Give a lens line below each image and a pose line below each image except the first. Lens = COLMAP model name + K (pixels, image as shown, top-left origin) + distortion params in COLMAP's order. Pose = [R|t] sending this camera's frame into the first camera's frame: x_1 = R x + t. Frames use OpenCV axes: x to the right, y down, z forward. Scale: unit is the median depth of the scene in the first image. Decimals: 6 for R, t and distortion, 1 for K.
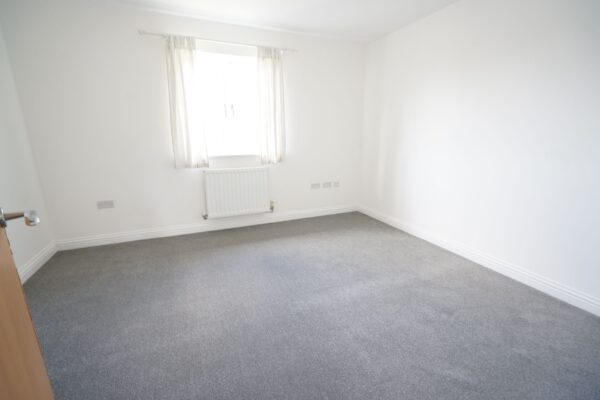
lens RADIAL K [[270.3, 0, 299.4], [0, 270.3, 199.4], [0, 0, 1]] dist [-0.011049, 0.001309]
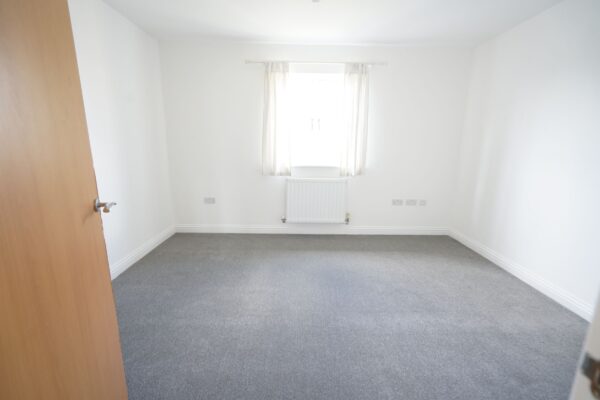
lens RADIAL K [[270.3, 0, 297.4], [0, 270.3, 197.9], [0, 0, 1]] dist [-0.011049, 0.001309]
pose [[0.918722, 0.092535, -0.383911, 0.136909], [-0.106983, 0.994126, -0.016402, -0.017123], [0.380138, 0.056141, 0.923224, -0.000003]]
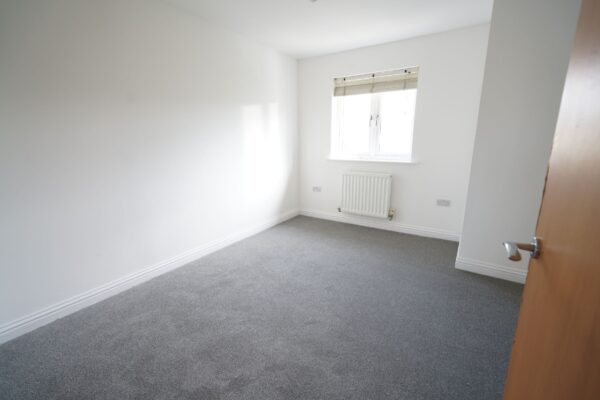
lens RADIAL K [[270.3, 0, 301.1], [0, 270.3, 202.0], [0, 0, 1]] dist [-0.011049, 0.001309]
pose [[0.531760, 0.192475, -0.824733, 0.691439], [-0.192118, 0.975859, 0.103873, -0.075509], [0.824816, 0.103211, 0.555901, 0.219002]]
